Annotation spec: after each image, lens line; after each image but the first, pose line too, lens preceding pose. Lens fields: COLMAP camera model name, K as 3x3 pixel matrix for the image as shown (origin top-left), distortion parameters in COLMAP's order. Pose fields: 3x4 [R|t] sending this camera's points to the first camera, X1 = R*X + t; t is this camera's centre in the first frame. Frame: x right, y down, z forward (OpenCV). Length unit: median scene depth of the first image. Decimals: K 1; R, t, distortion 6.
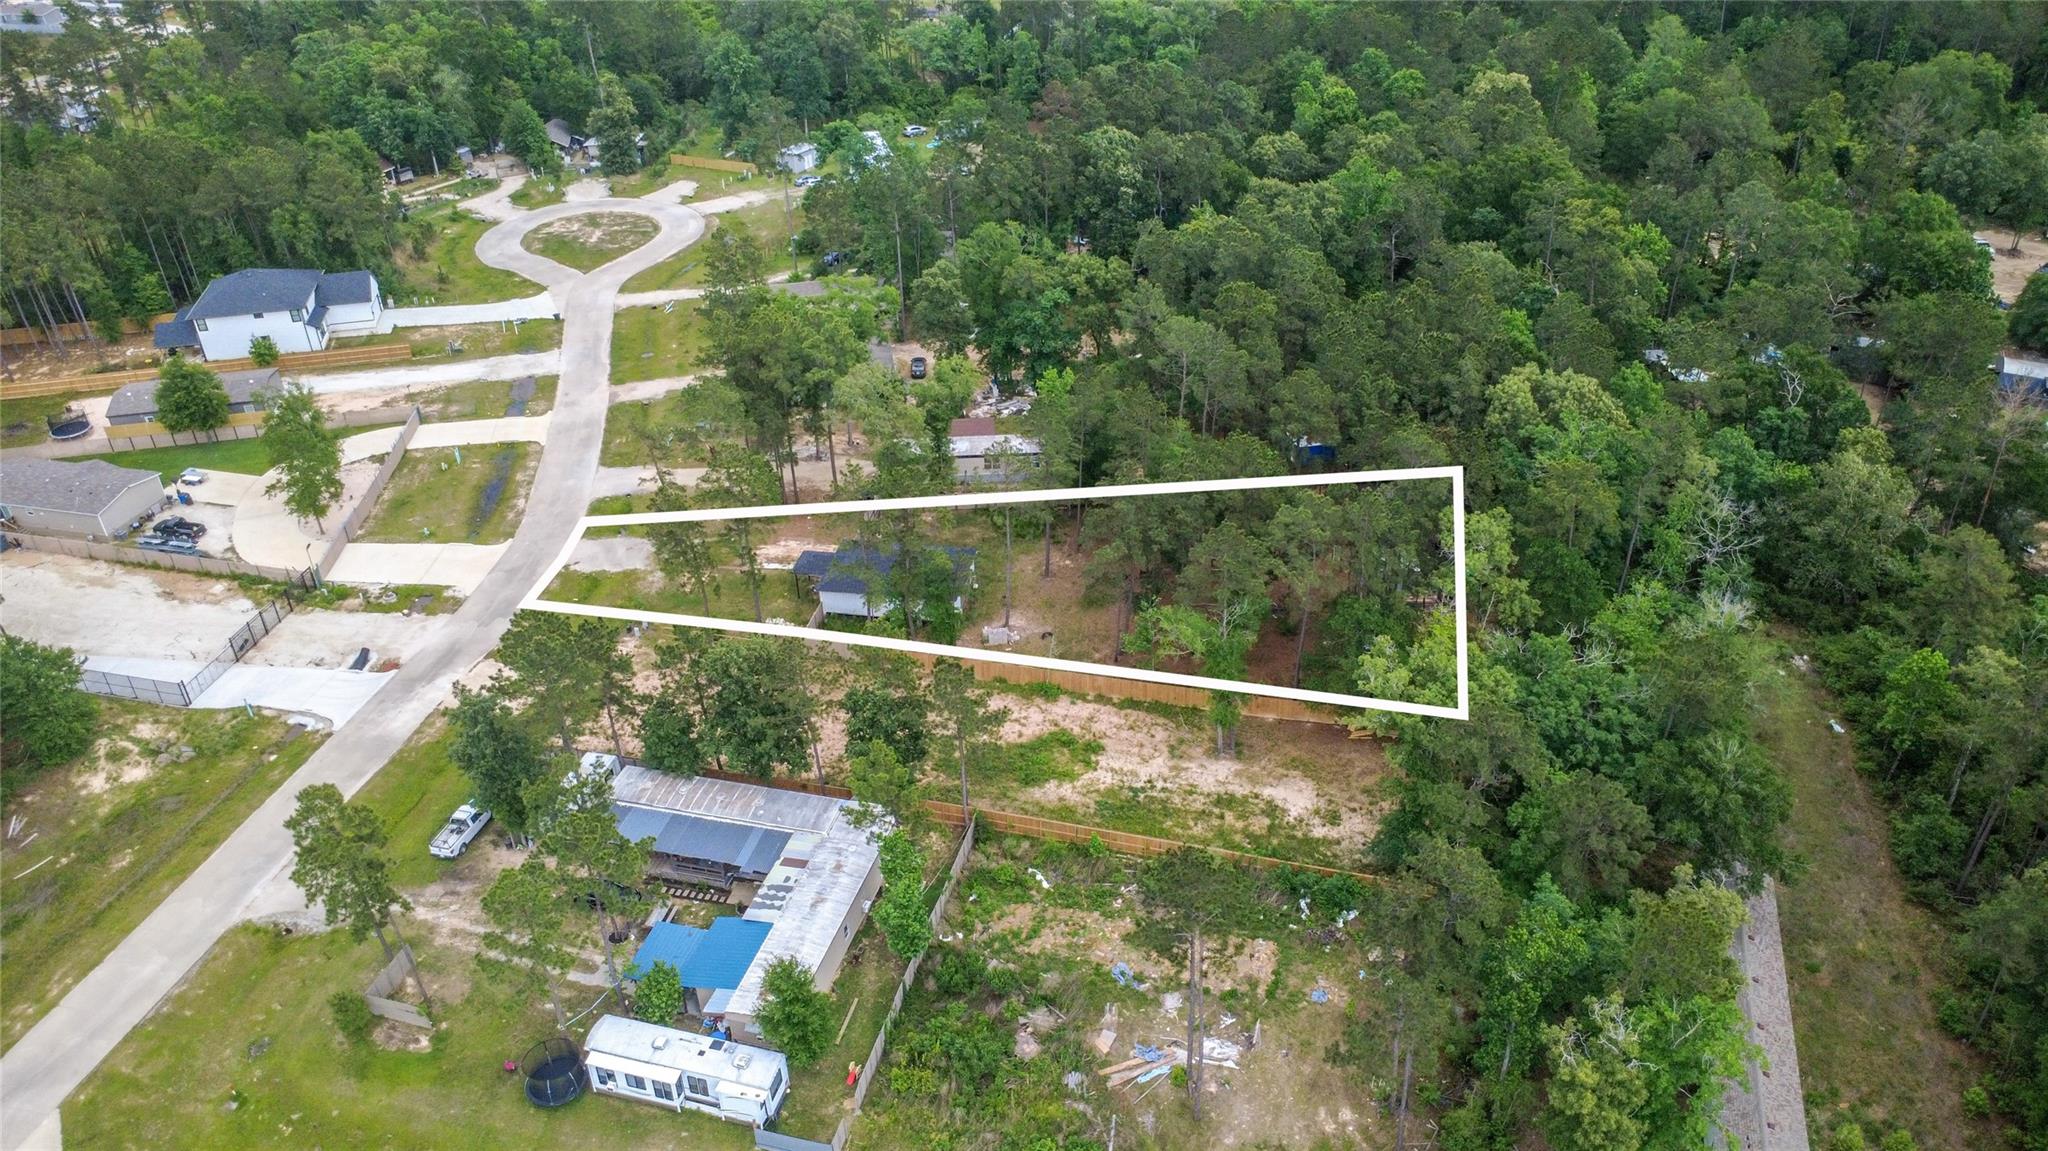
lens RADIAL K [[1487.5, 0, 1026.3], [0, 1487.5, 577.7], [0, 0, 1]] dist [0.001007, -0.000844]
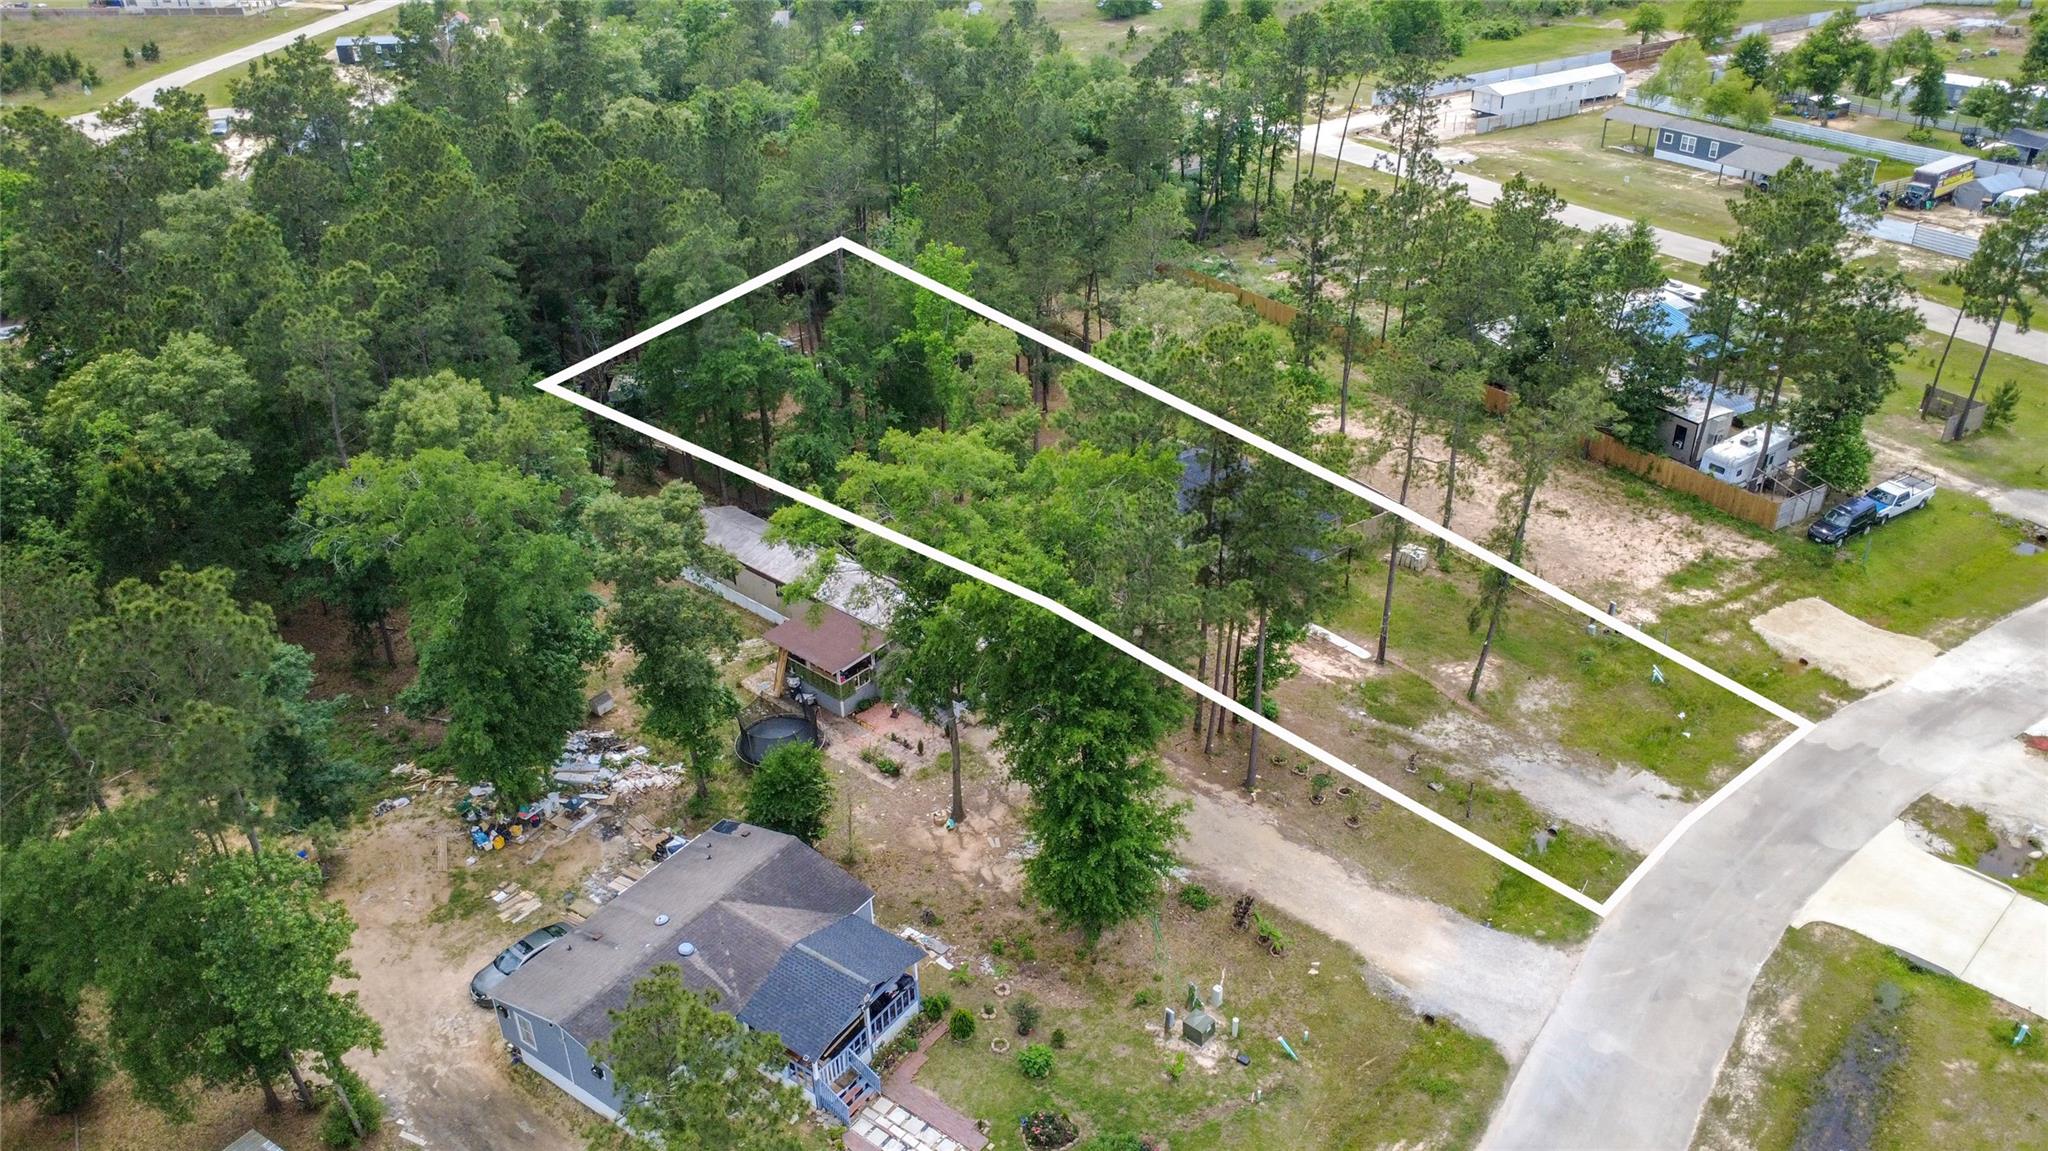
lens RADIAL K [[1494.9, 0, 1026.8], [0, 1494.9, 572.3], [0, 0, 1]] dist [-0.000005, 0.002000]
pose [[-0.723818, -0.305407, 0.618720, -0.424252], [0.401938, 0.542225, 0.737861, -0.493247], [-0.560833, 0.782764, -0.269717, 1.167247]]
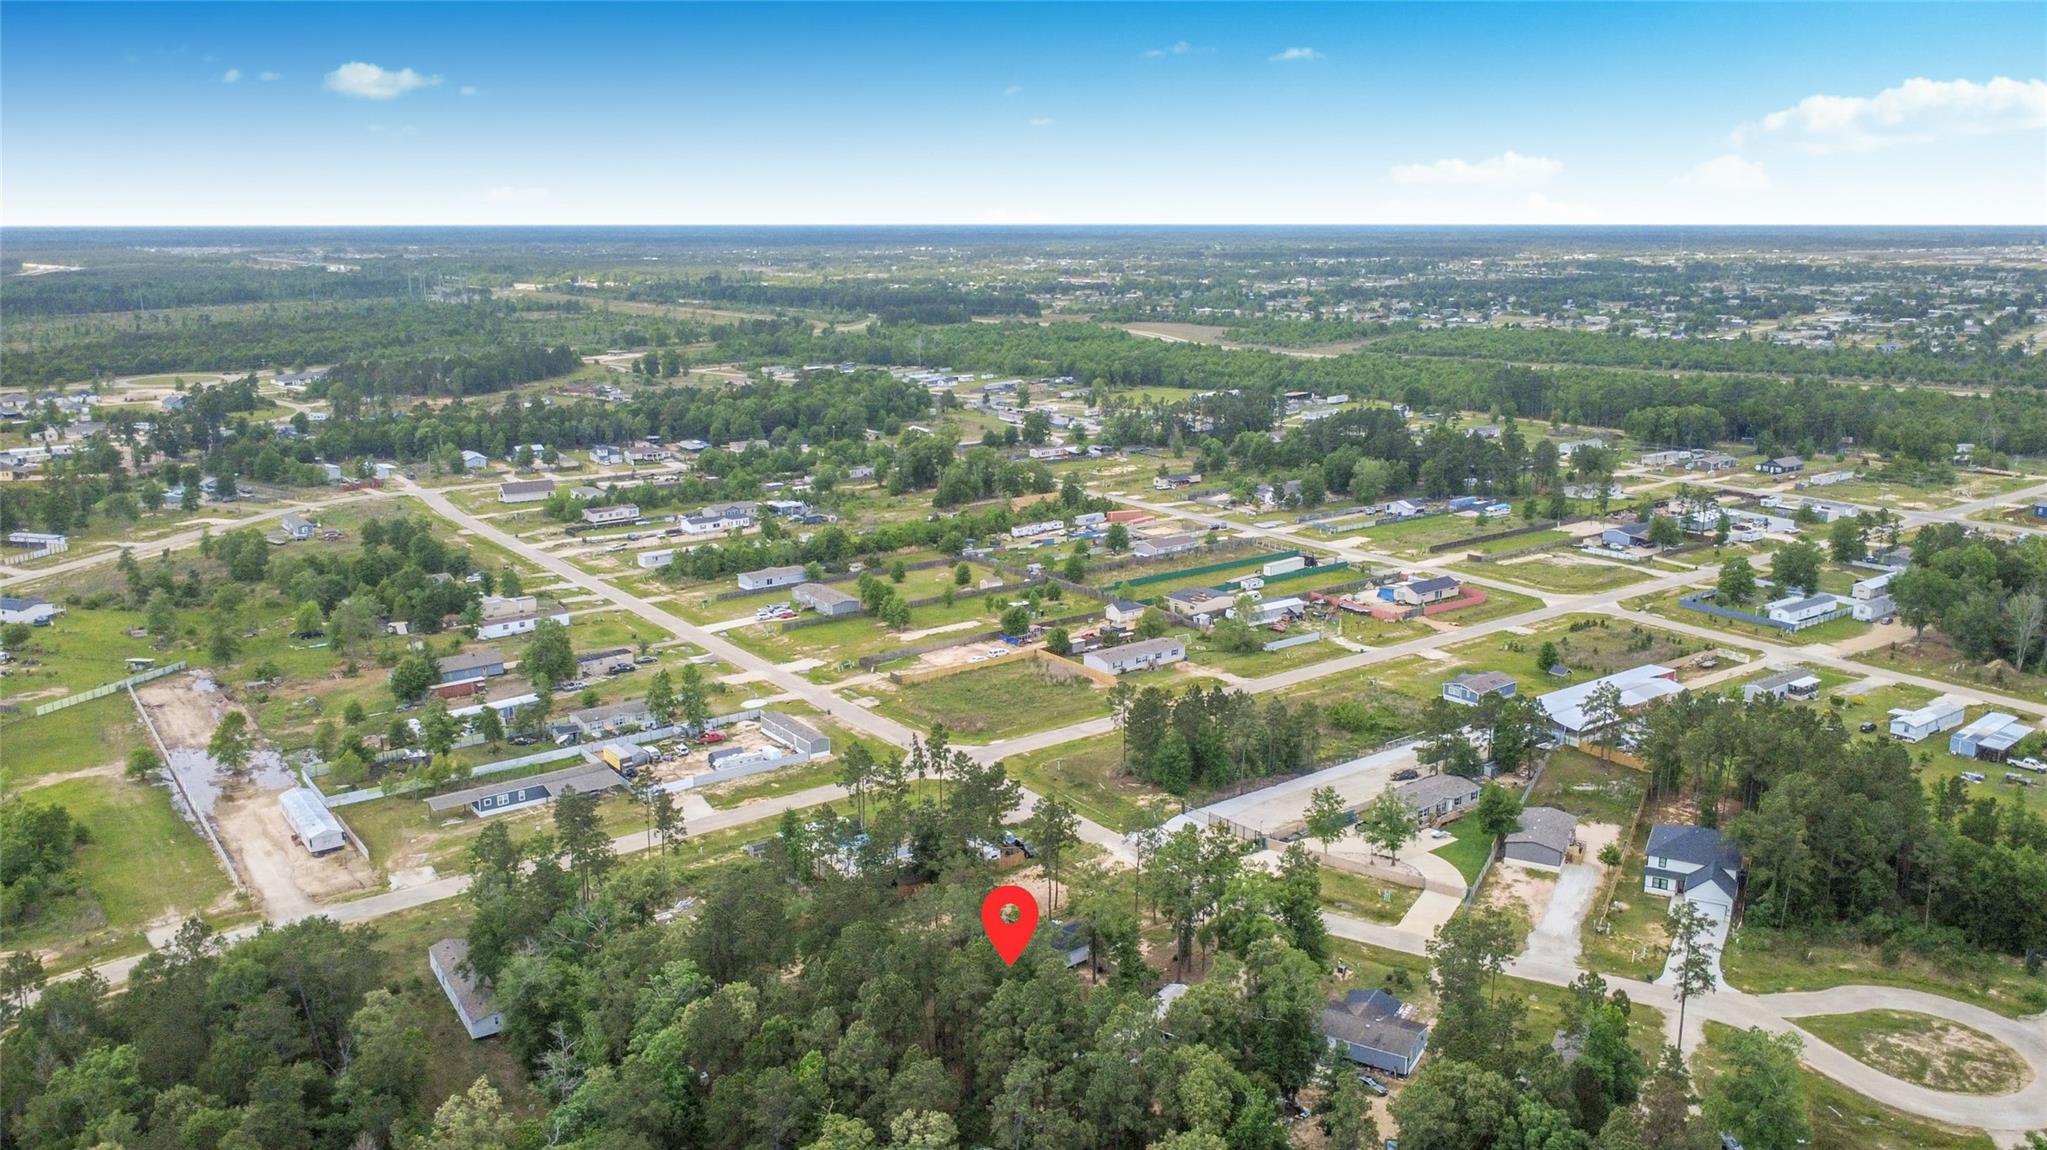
lens RADIAL K [[1538.5, 0, 1025.8], [0, 1538.5, 576.0], [0, 0, 1]] dist [-0.001173, 0.002130]
pose [[-0.636561, 0.200898, -0.744600, 0.942193], [-0.400906, 0.738580, 0.542009, -1.051055], [0.658835, 0.643537, -0.389610, 1.258076]]
